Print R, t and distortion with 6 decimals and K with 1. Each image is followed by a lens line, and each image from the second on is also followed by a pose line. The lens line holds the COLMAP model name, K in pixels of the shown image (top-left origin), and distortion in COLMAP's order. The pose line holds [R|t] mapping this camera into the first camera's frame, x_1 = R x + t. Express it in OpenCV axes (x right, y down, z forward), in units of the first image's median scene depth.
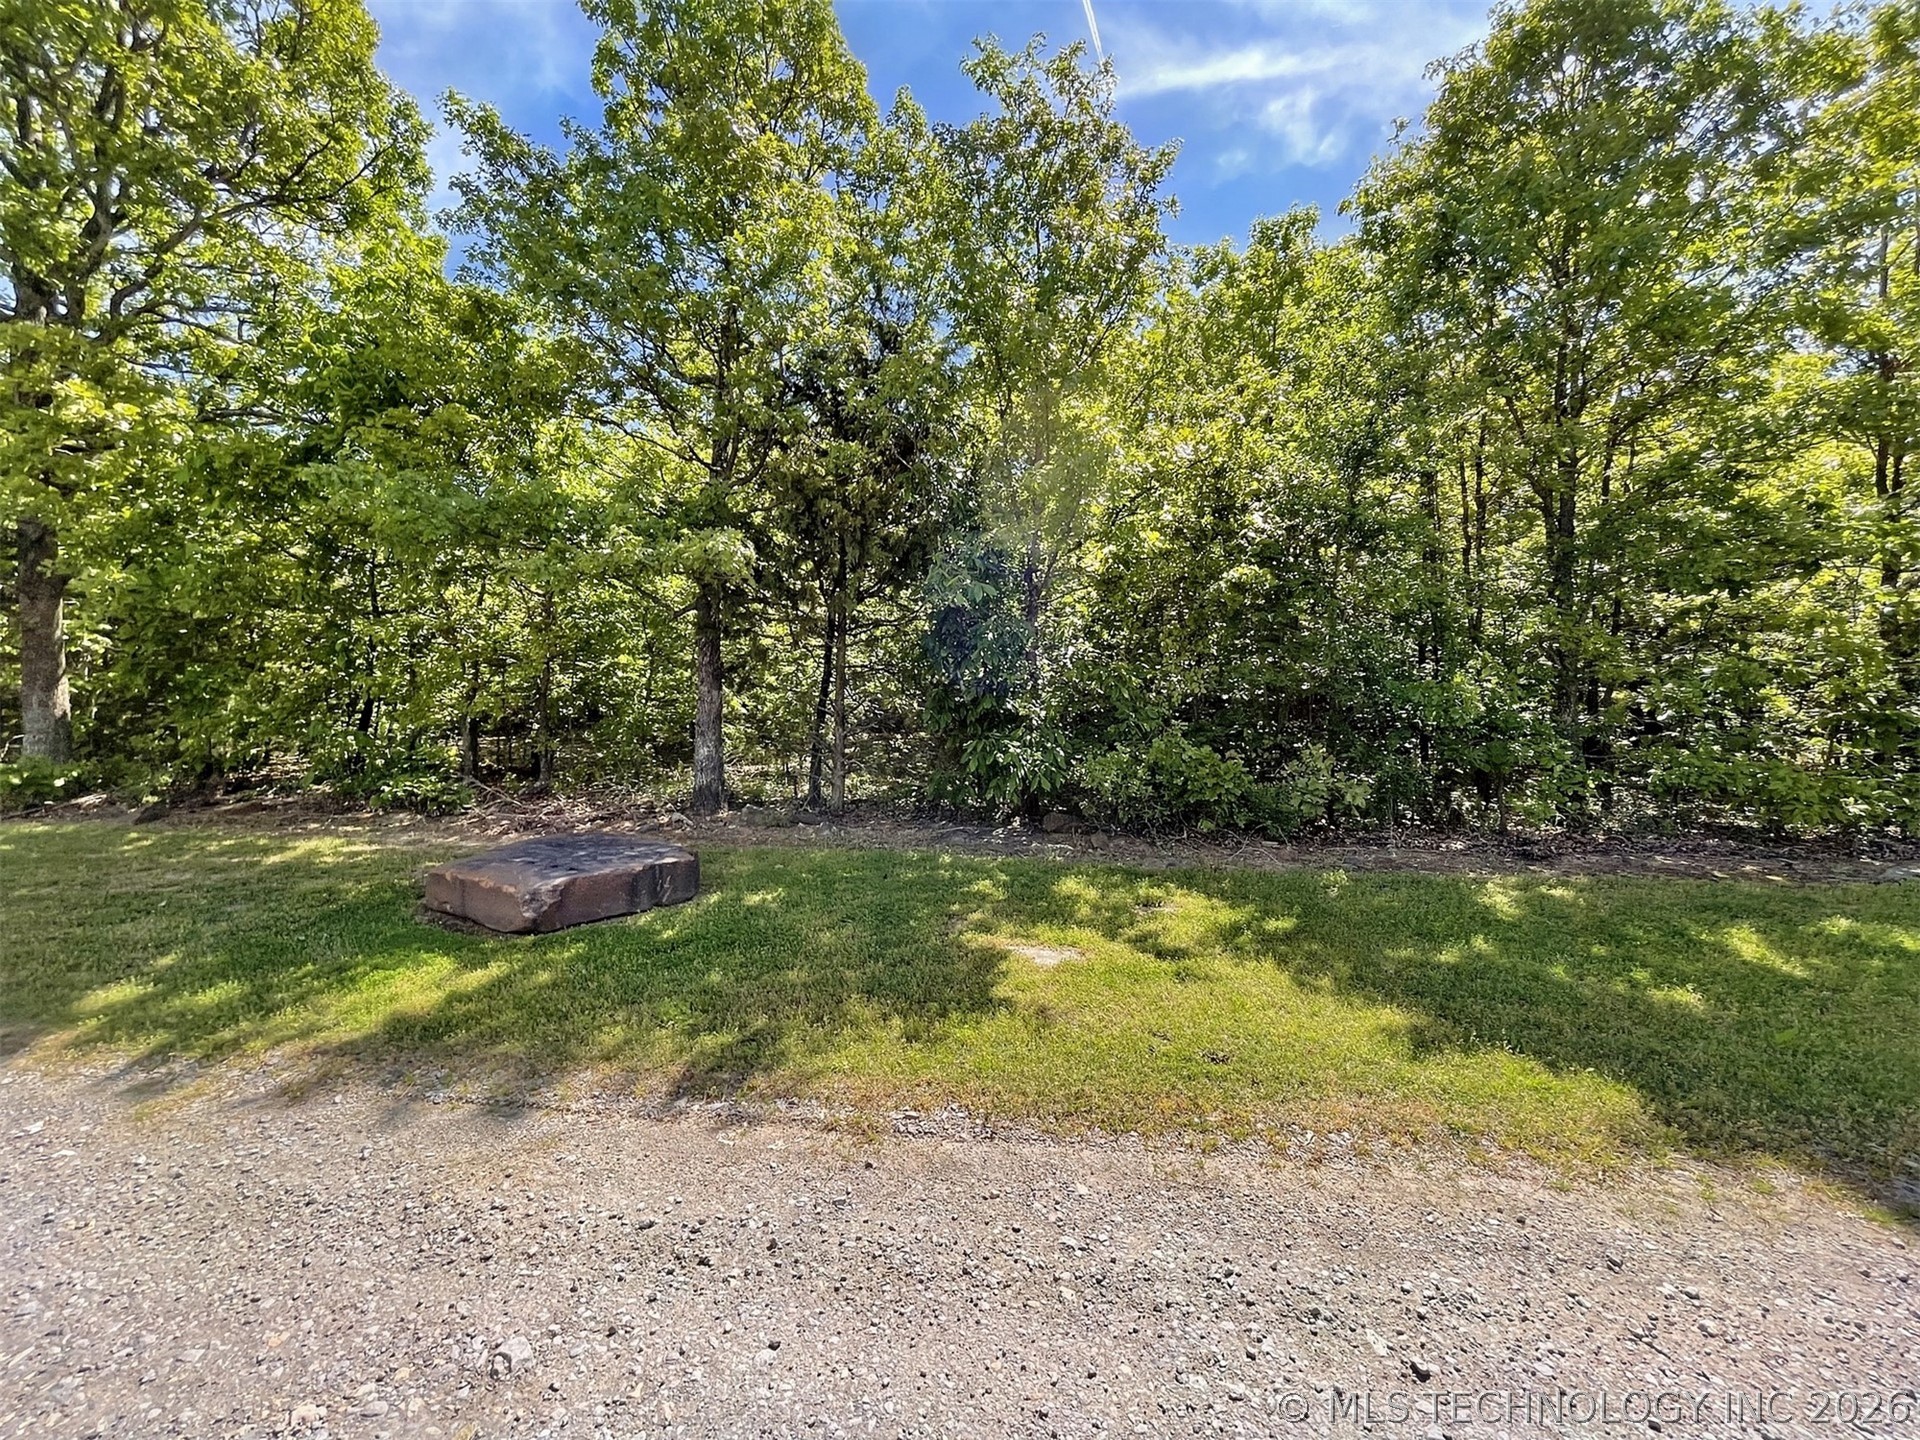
lens RADIAL K [[779.0, 0, 954.5], [0, 779.0, 726.1], [0, 0, 1]] dist [-0.002086, -0.000216]
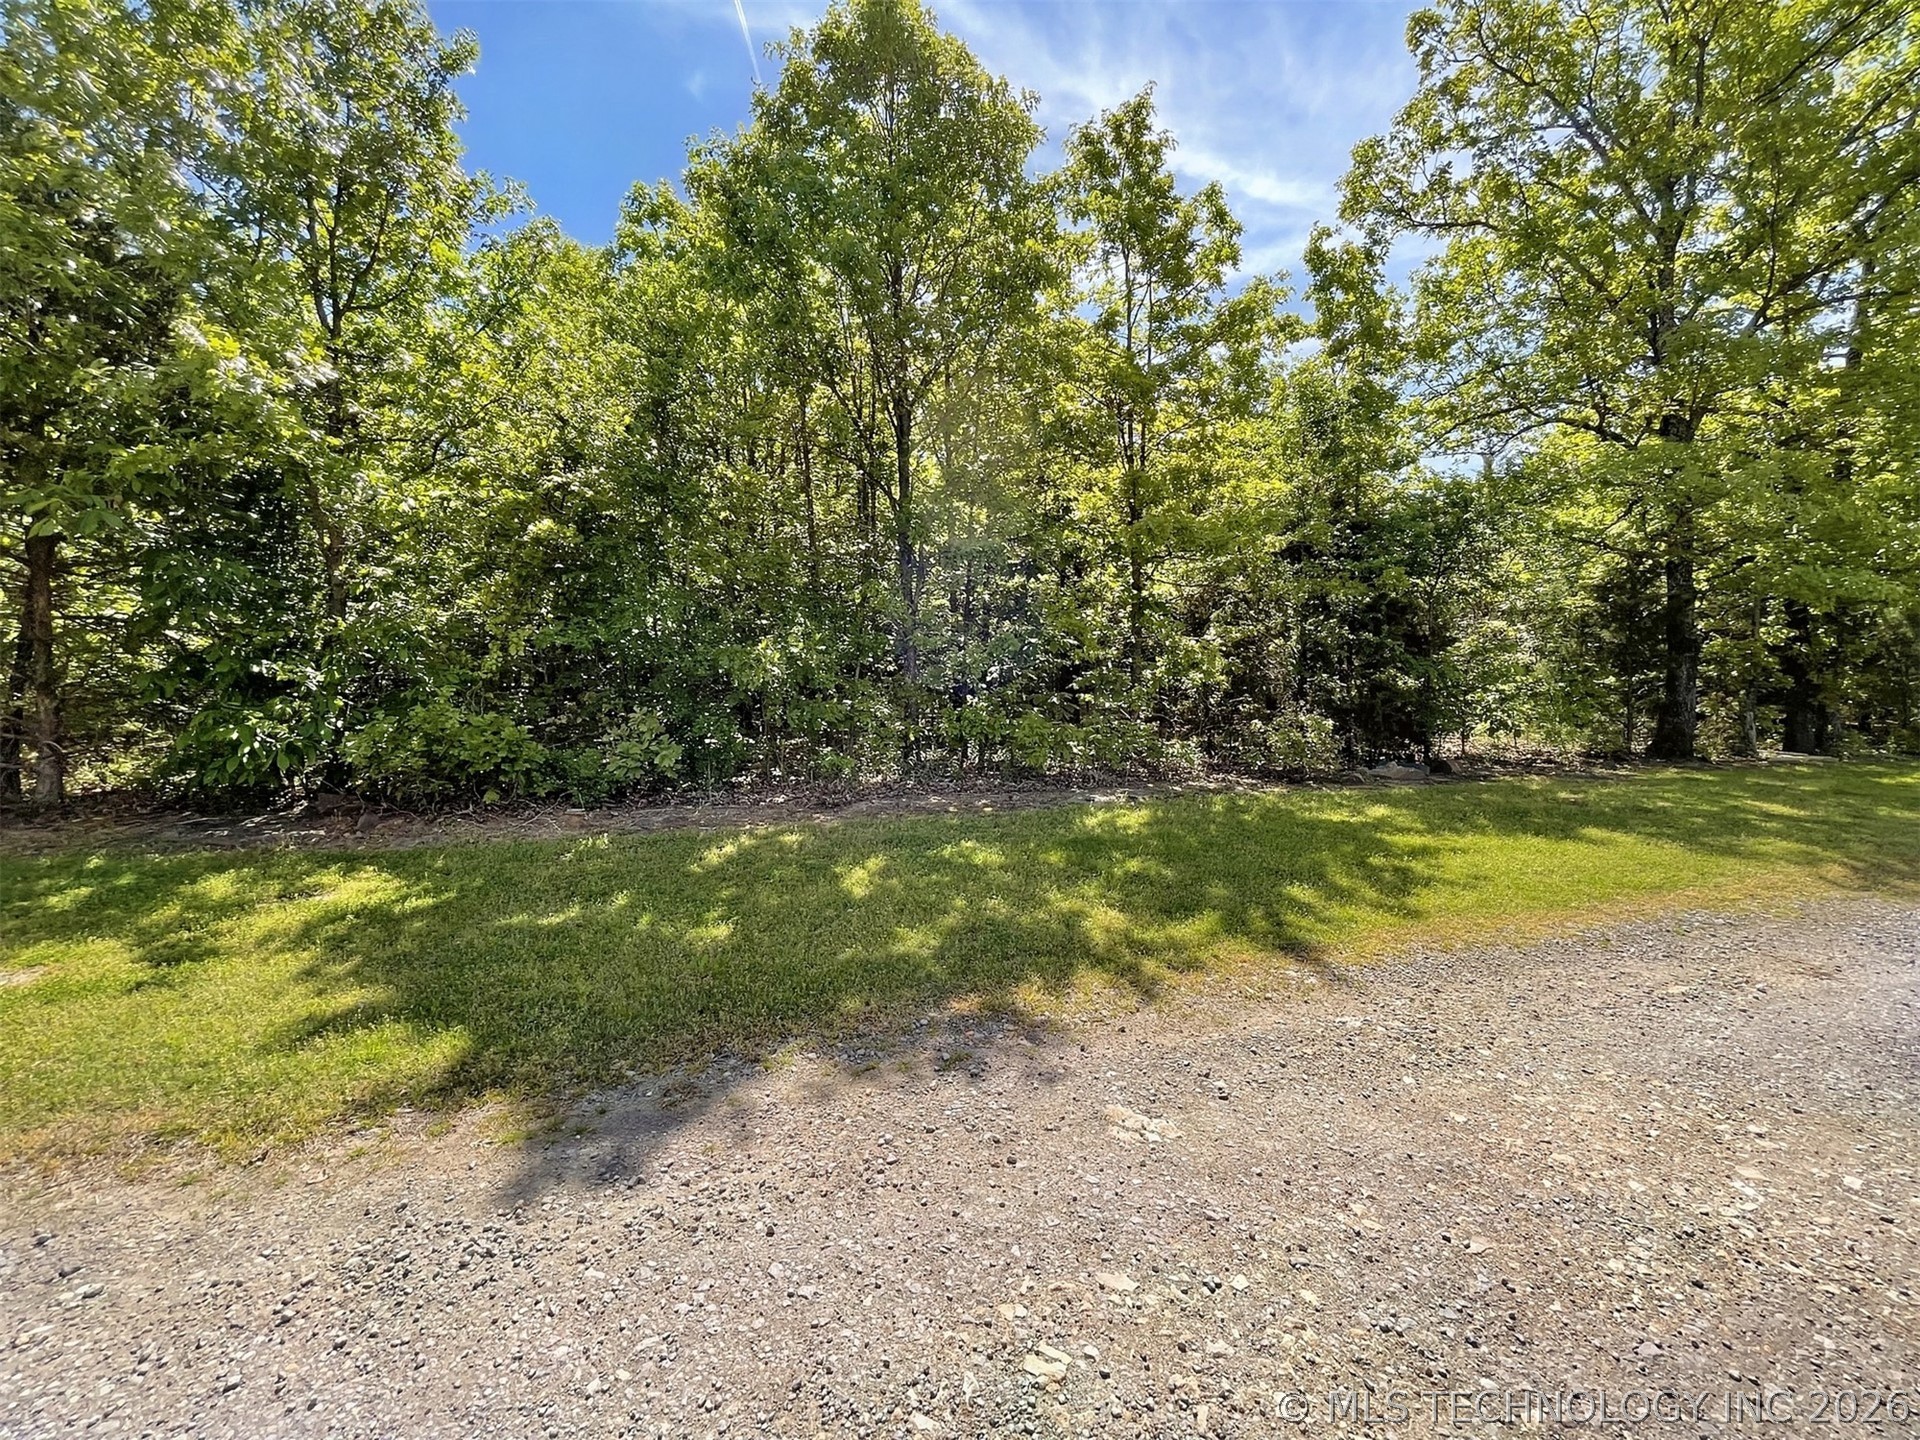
lens RADIAL K [[779.0, 0, 955.9], [0, 779.0, 721.1], [0, 0, 1]] dist [-0.002086, -0.000216]
pose [[0.905407, -0.027911, 0.423625, 0.423033], [0.012067, 0.999125, 0.040038, 0.005661], [-0.424372, -0.031139, 0.904952, -0.073601]]
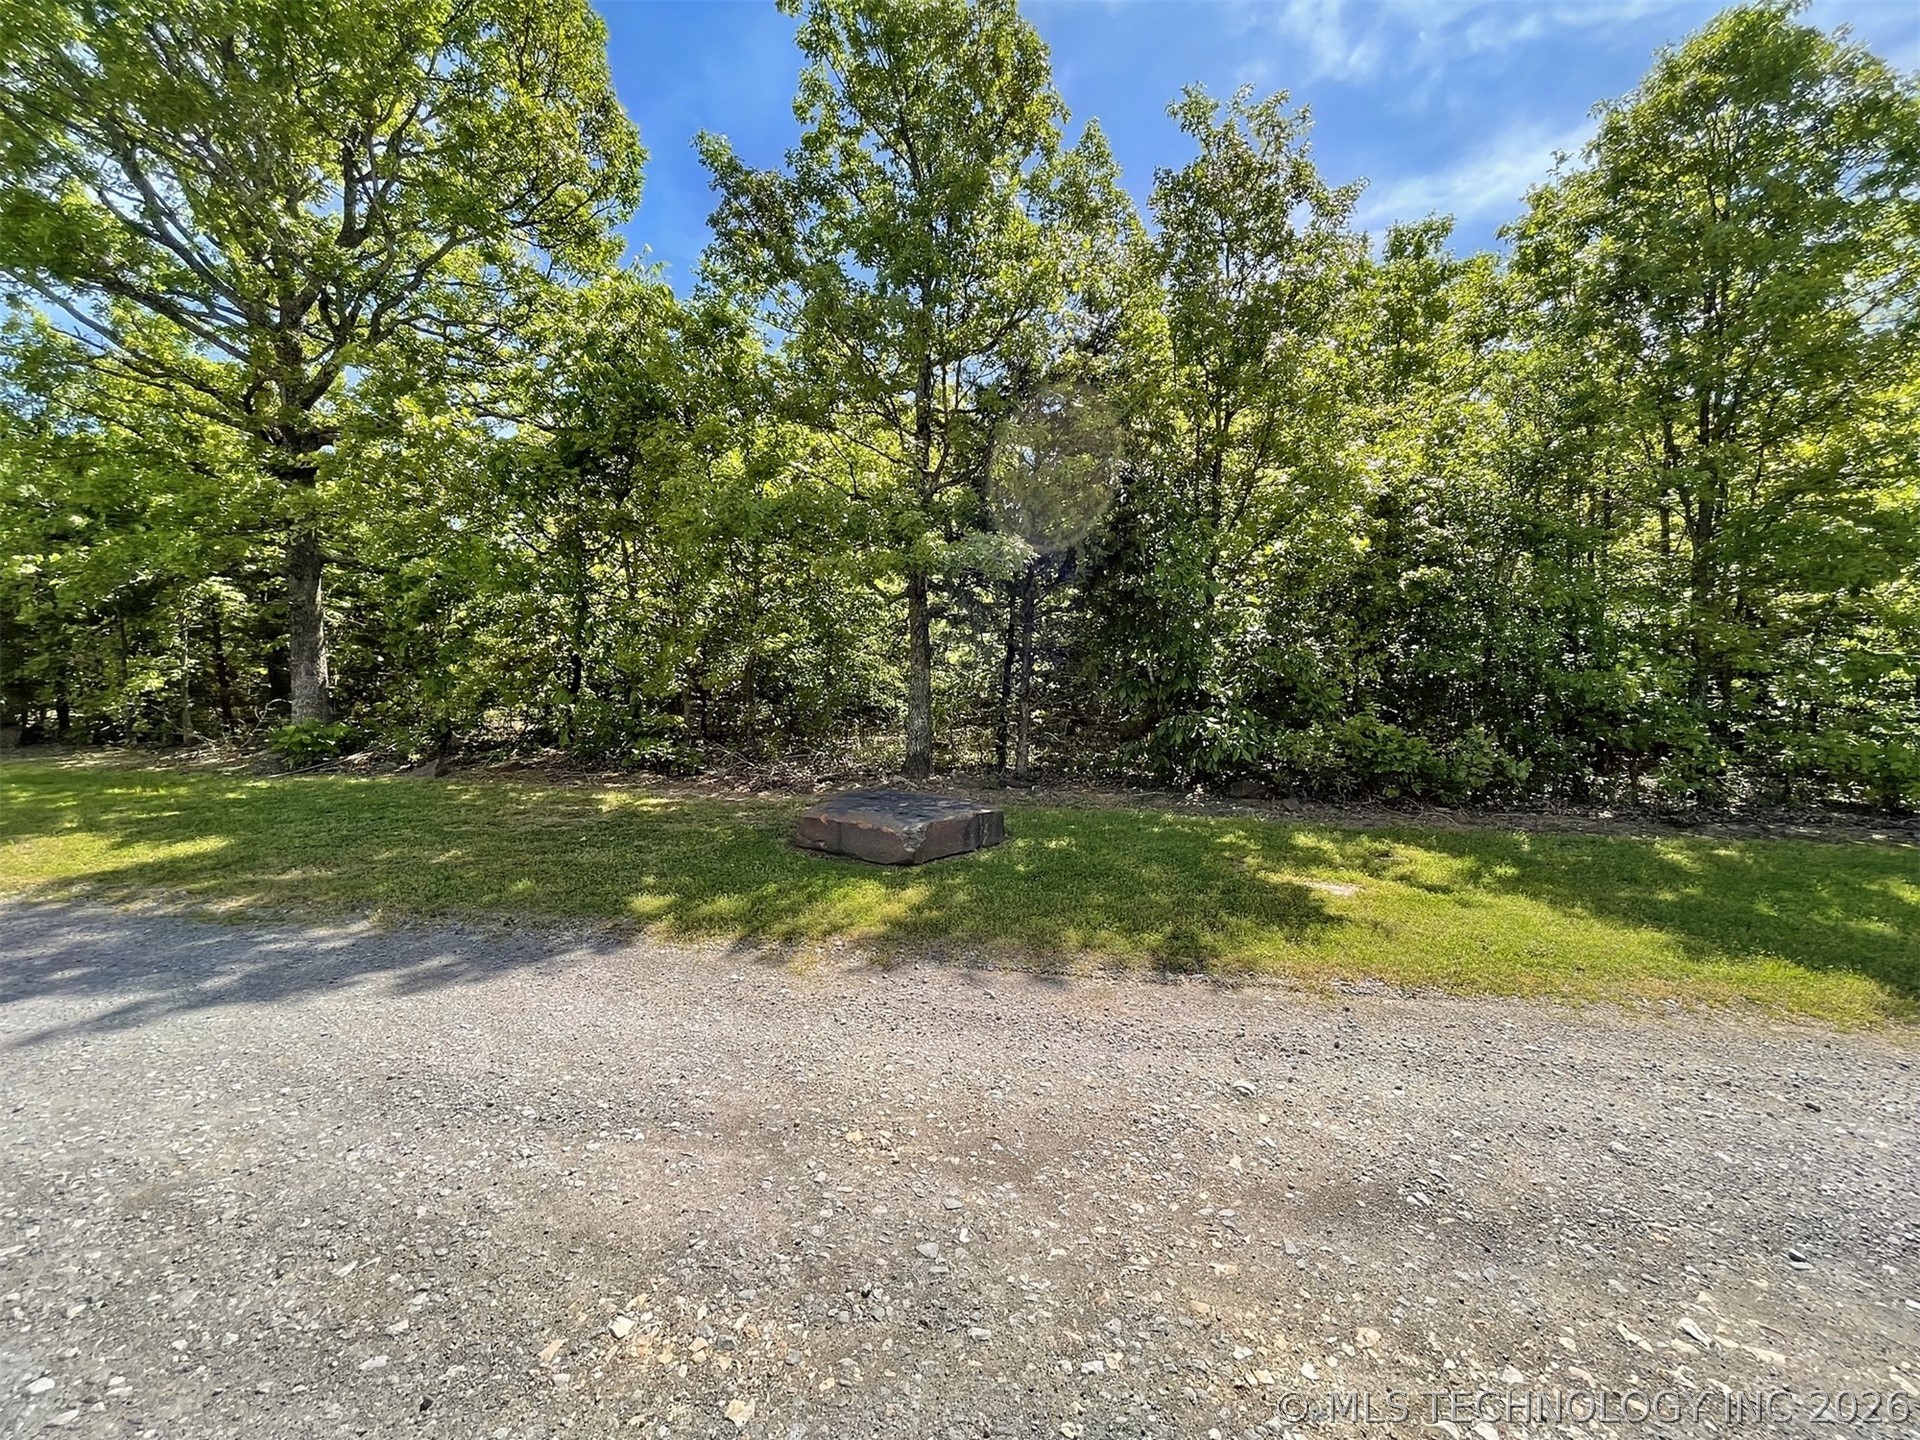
lens RADIAL K [[779.0, 0, 954.3], [0, 779.0, 723.1], [0, 0, 1]] dist [-0.002086, -0.000216]
pose [[0.999674, 0.013940, -0.021378, -0.290618], [-0.013328, 0.999506, 0.028468, 0.000246], [0.021764, -0.028174, 0.999366, -0.158151]]
